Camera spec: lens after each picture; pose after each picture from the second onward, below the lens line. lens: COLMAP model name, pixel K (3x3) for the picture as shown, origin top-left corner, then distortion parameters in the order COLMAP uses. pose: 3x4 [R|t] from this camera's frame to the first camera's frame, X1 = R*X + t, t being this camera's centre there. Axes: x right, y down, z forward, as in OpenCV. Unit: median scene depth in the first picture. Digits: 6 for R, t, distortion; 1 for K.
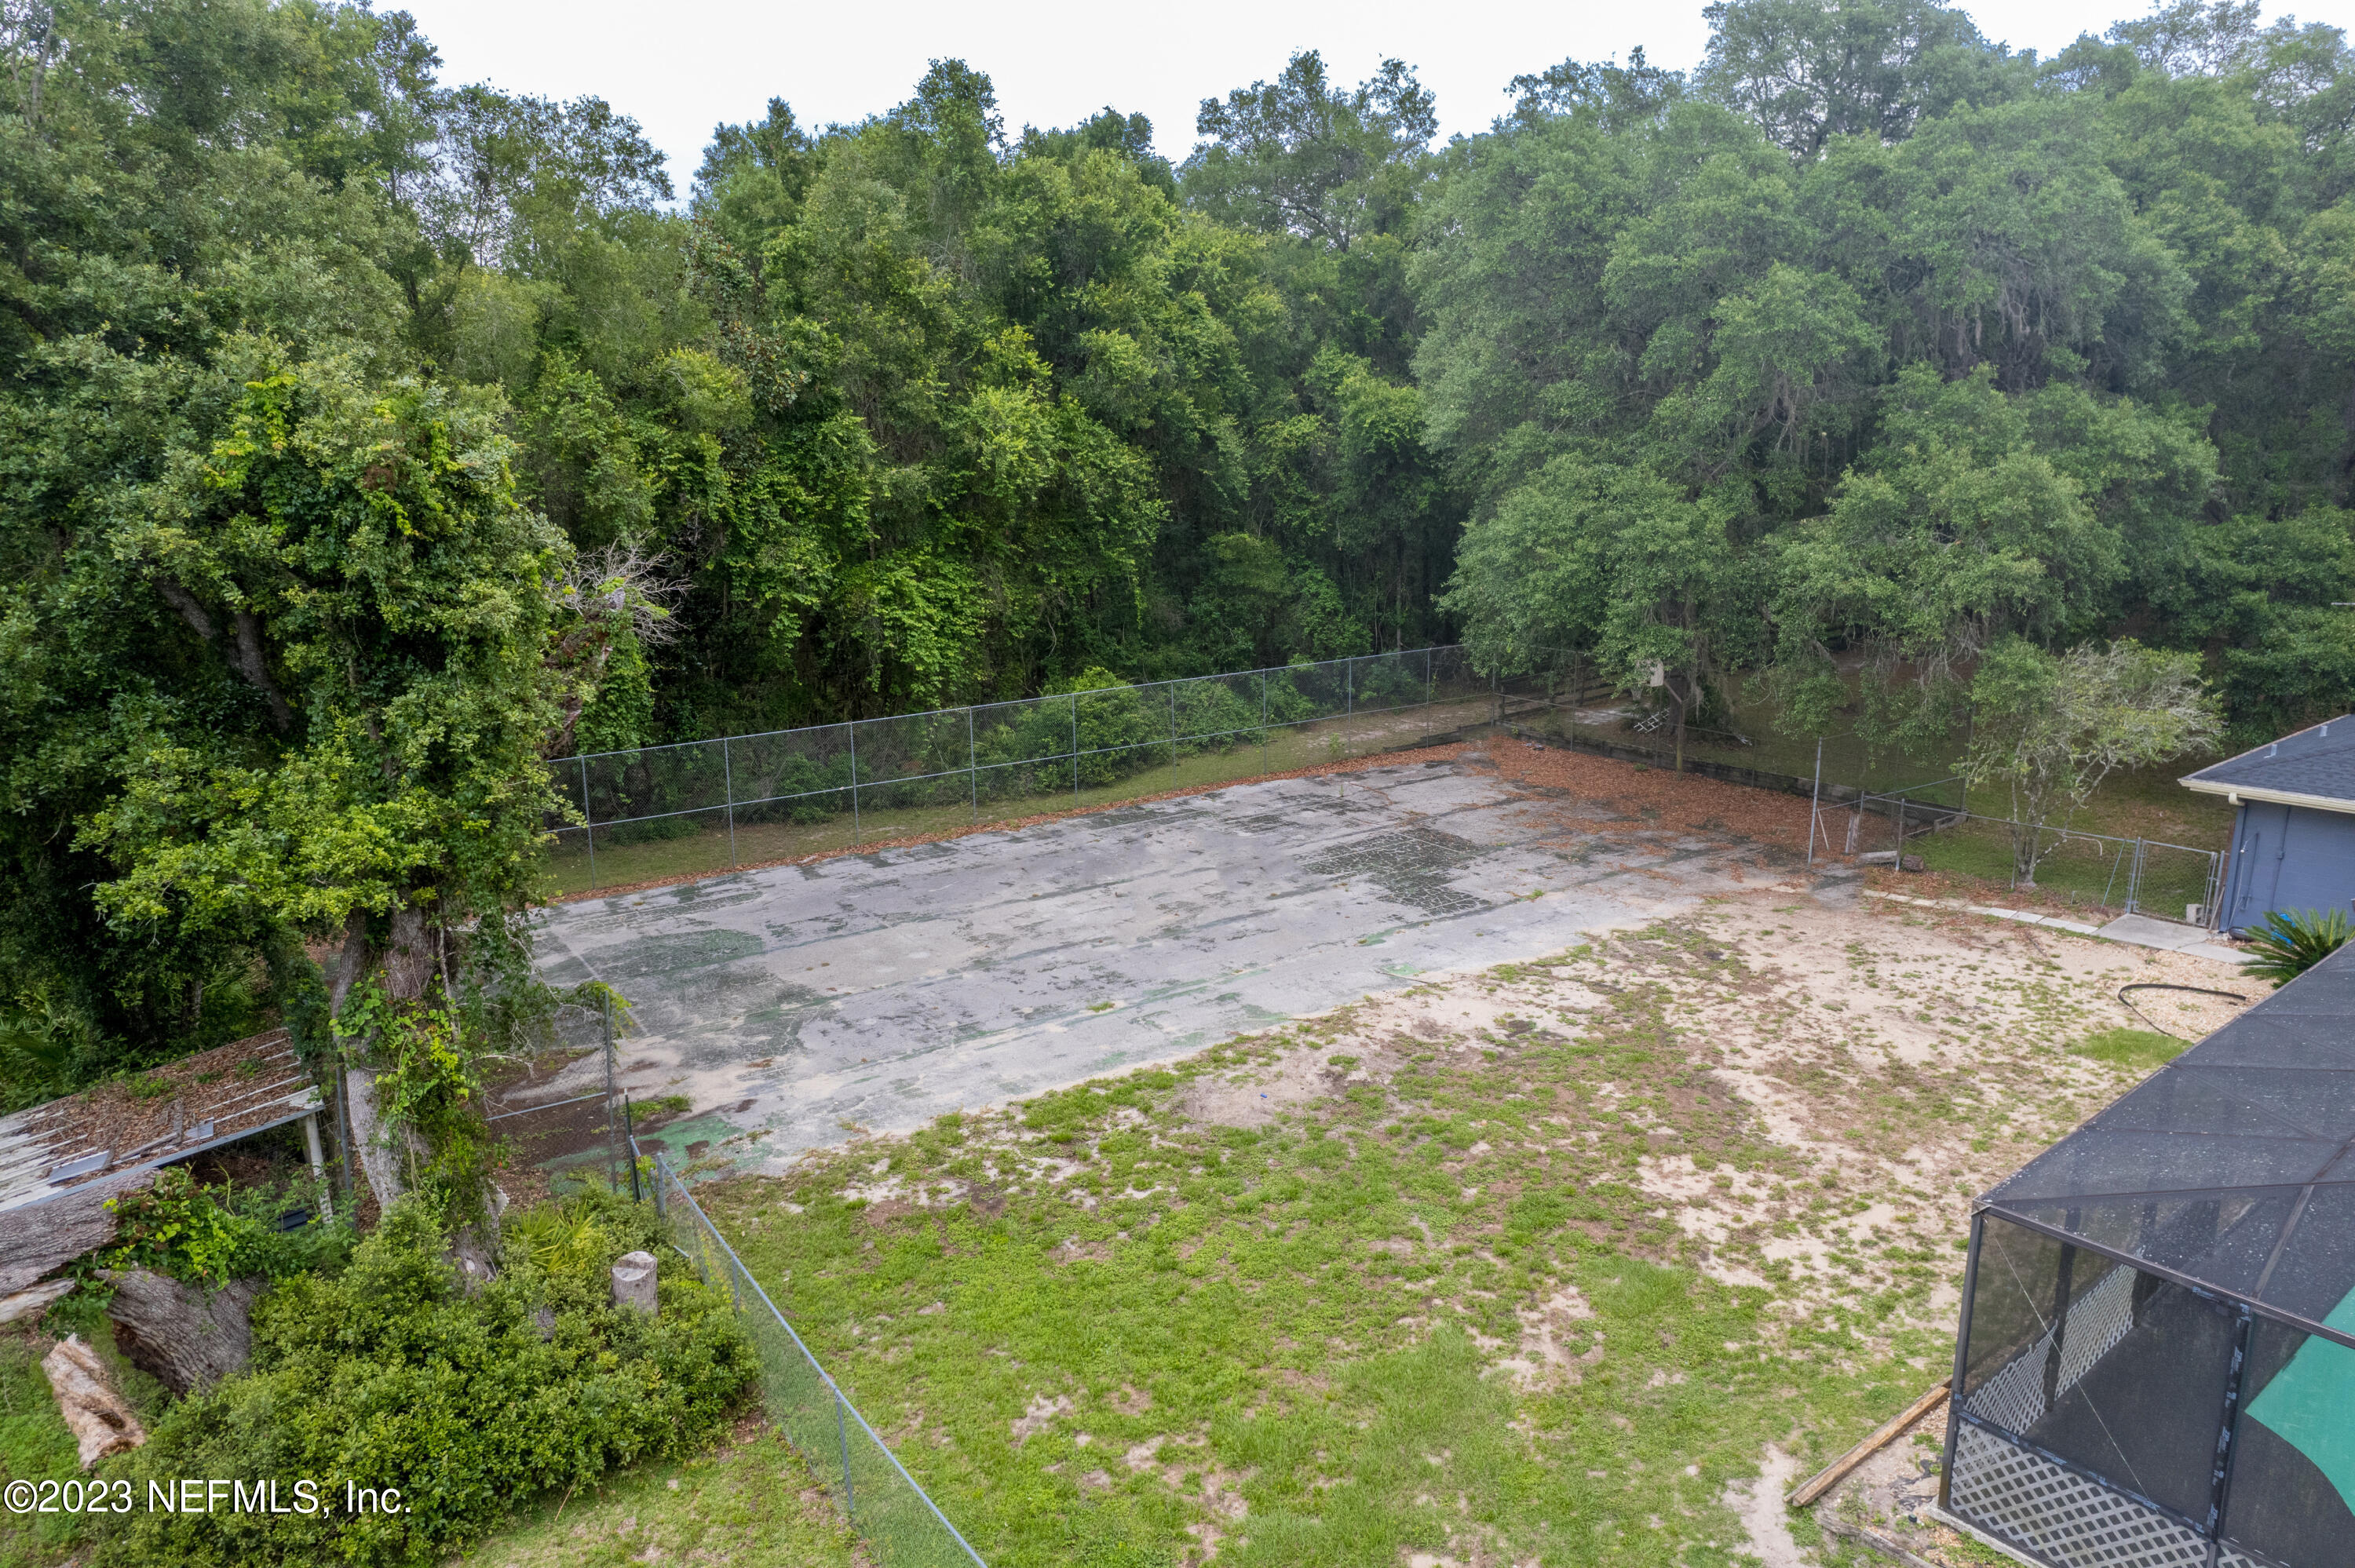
lens RADIAL K [[1509.4, 0, 1189.0], [0, 1509.4, 795.6], [0, 0, 1]] dist [-0.075873, 0.069990]
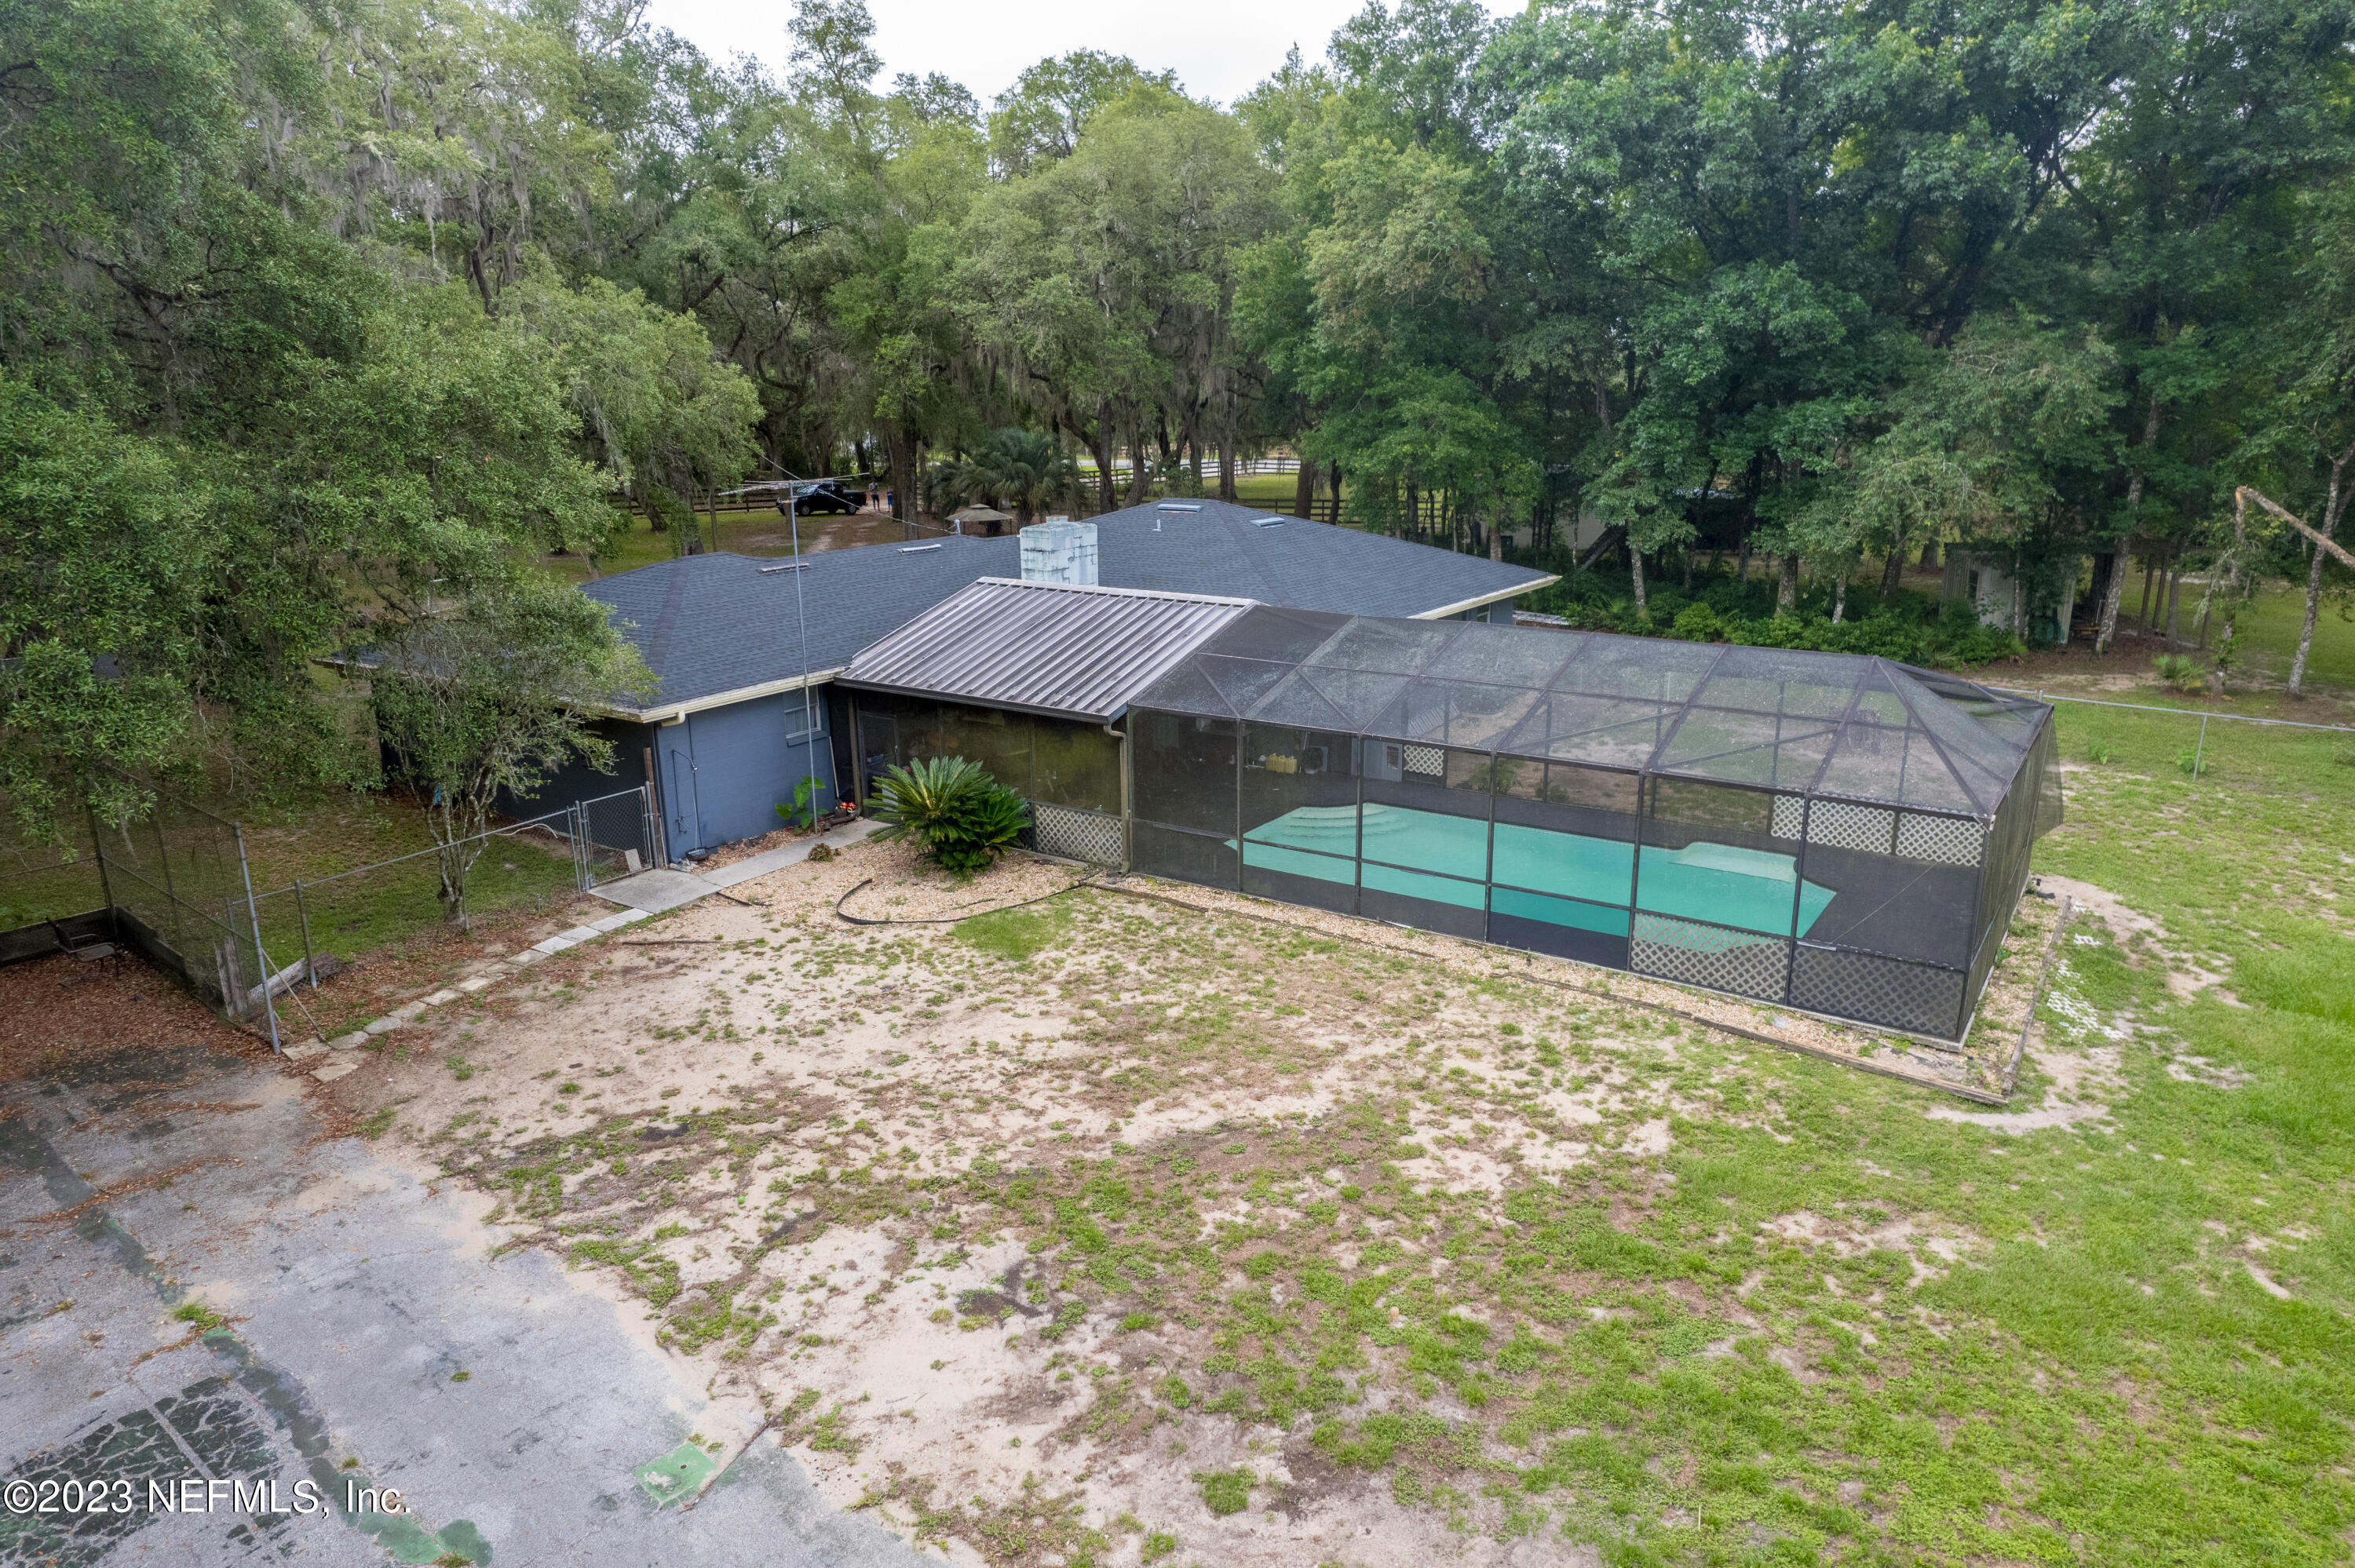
lens RADIAL K [[1509.4, 0, 1186.5], [0, 1509.4, 799.1], [0, 0, 1]] dist [-0.075873, 0.069990]
pose [[-0.293074, -0.242977, 0.924700, -0.268020], [0.228041, 0.921491, 0.314408, -0.176321], [-0.928496, 0.303014, -0.214656, 0.942172]]
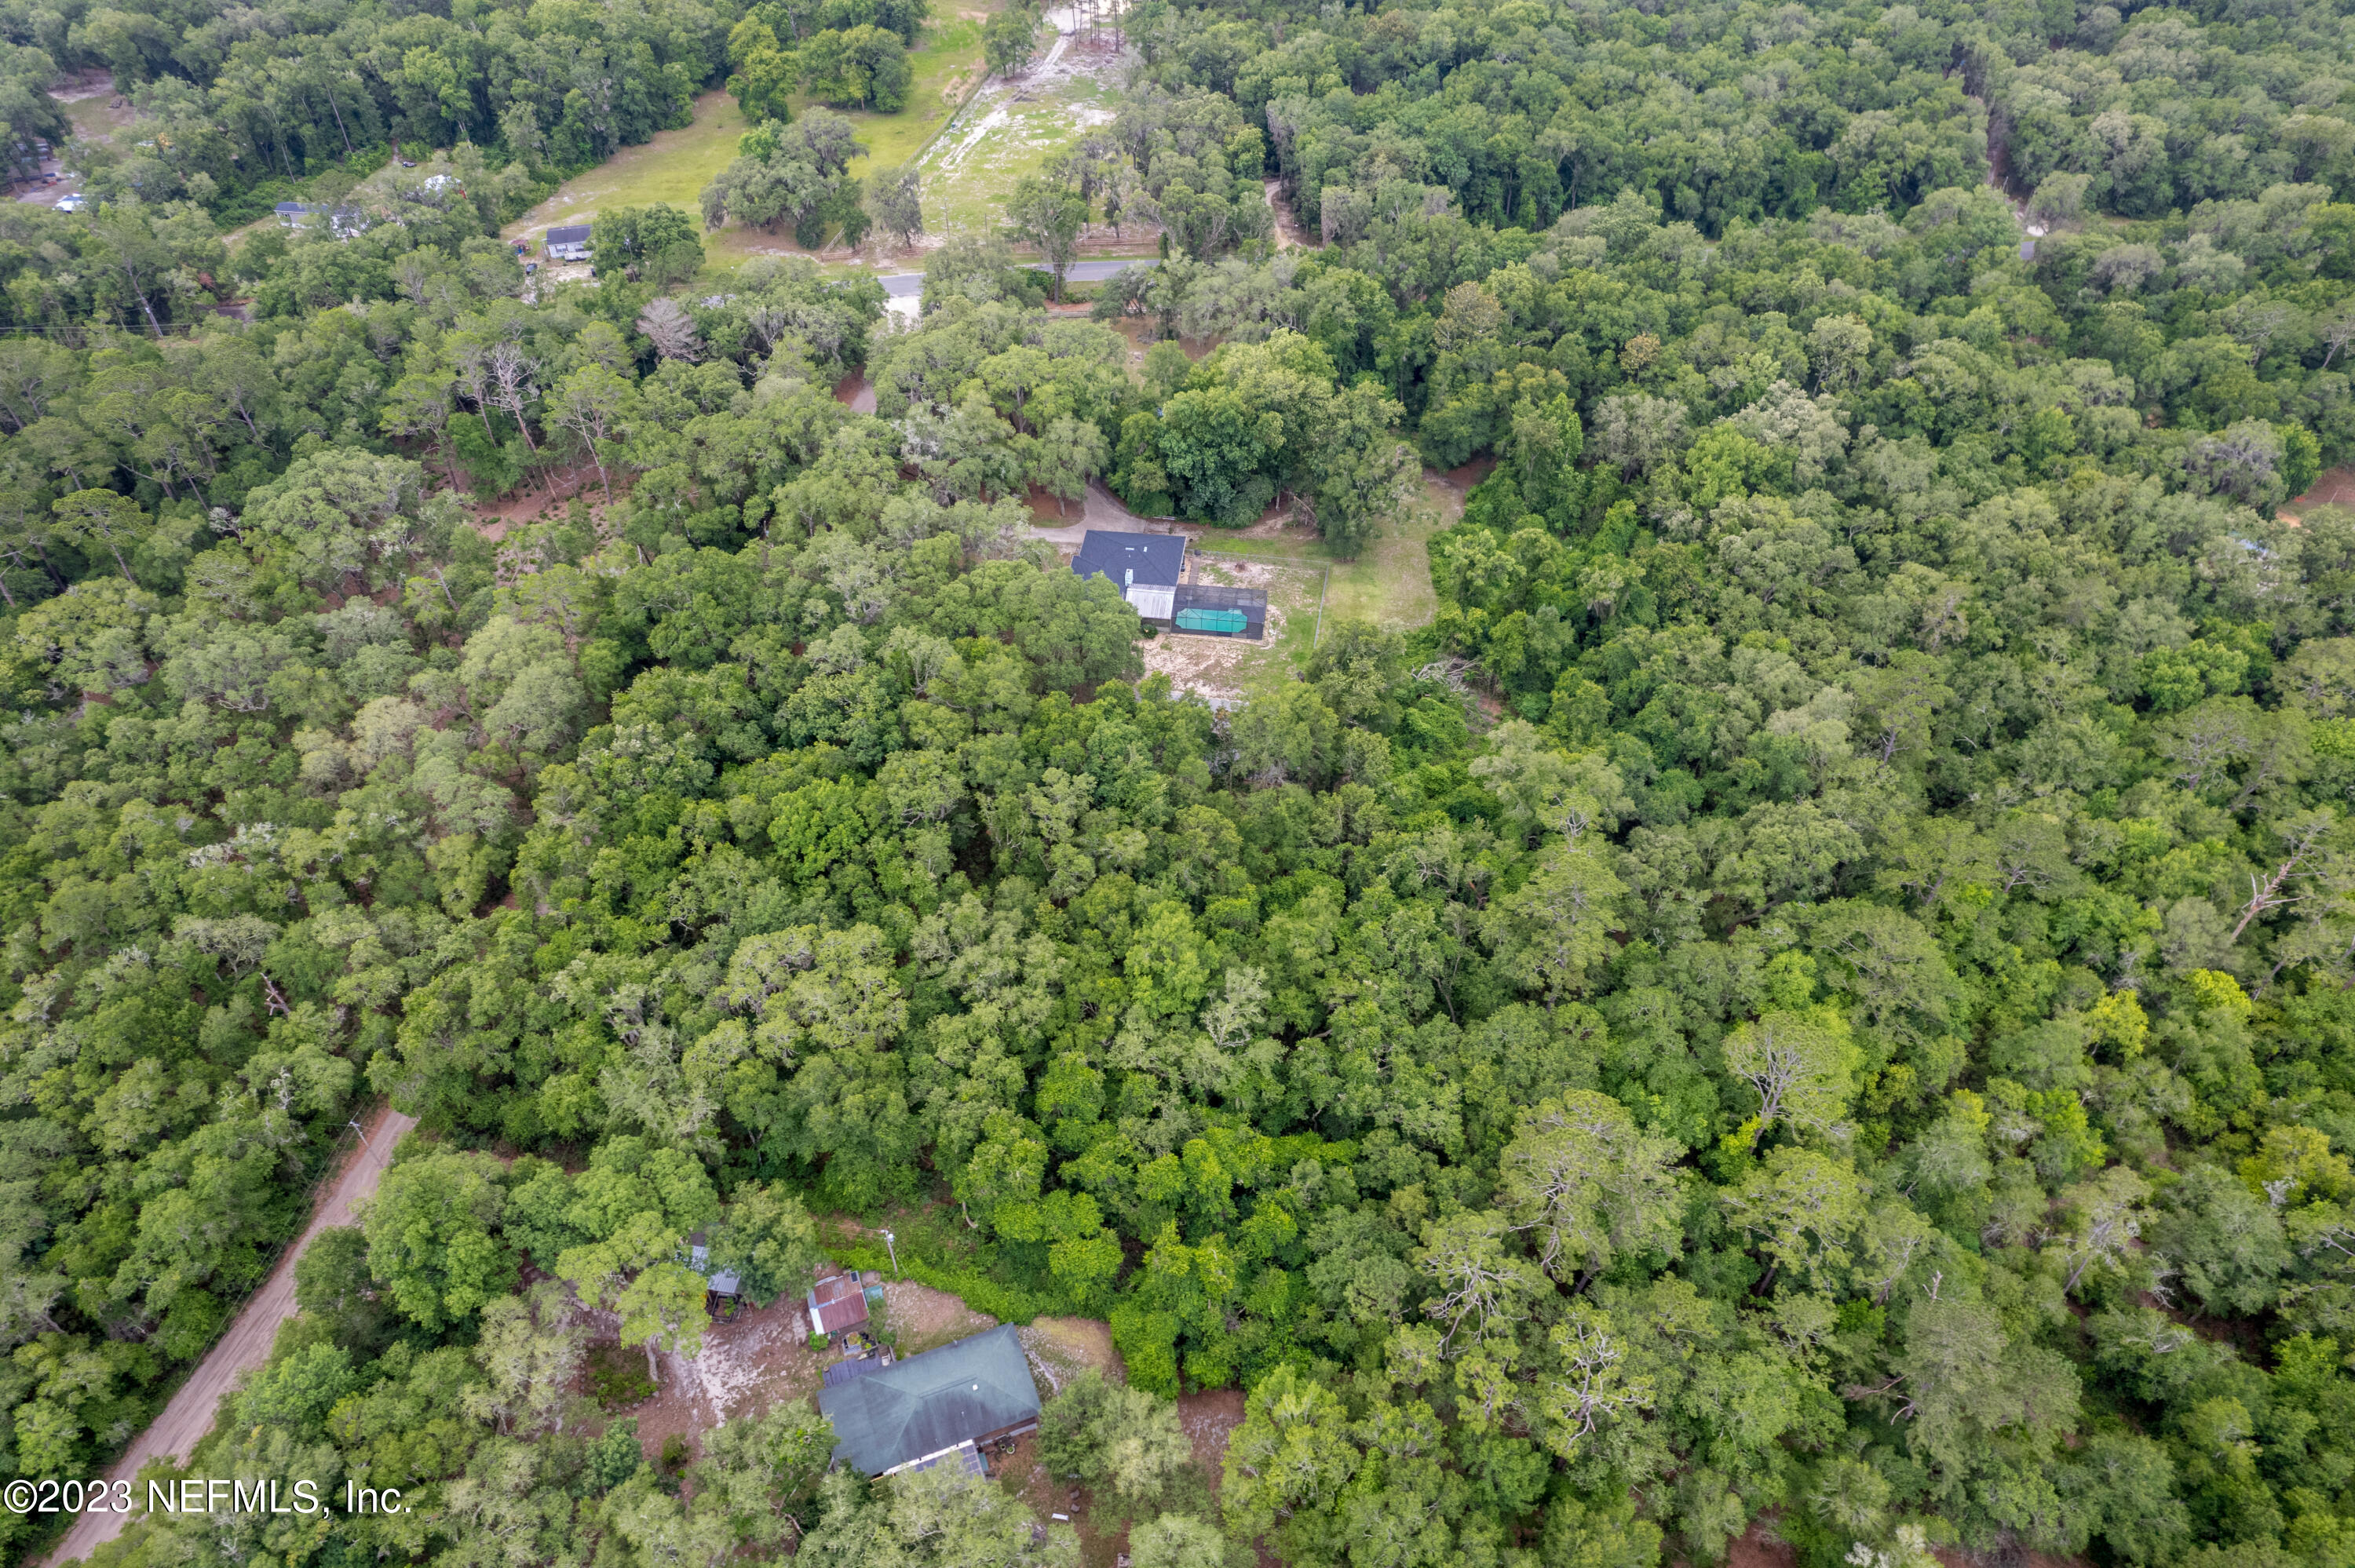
lens RADIAL K [[1509.4, 0, 1173.6], [0, 1509.4, 807.1], [0, 0, 1]] dist [-0.075873, 0.069990]
pose [[-0.696190, -0.484524, 0.529675, -4.034433], [0.167194, 0.608121, 0.776038, -5.434935], [-0.698115, 0.628828, -0.342359, 4.062536]]
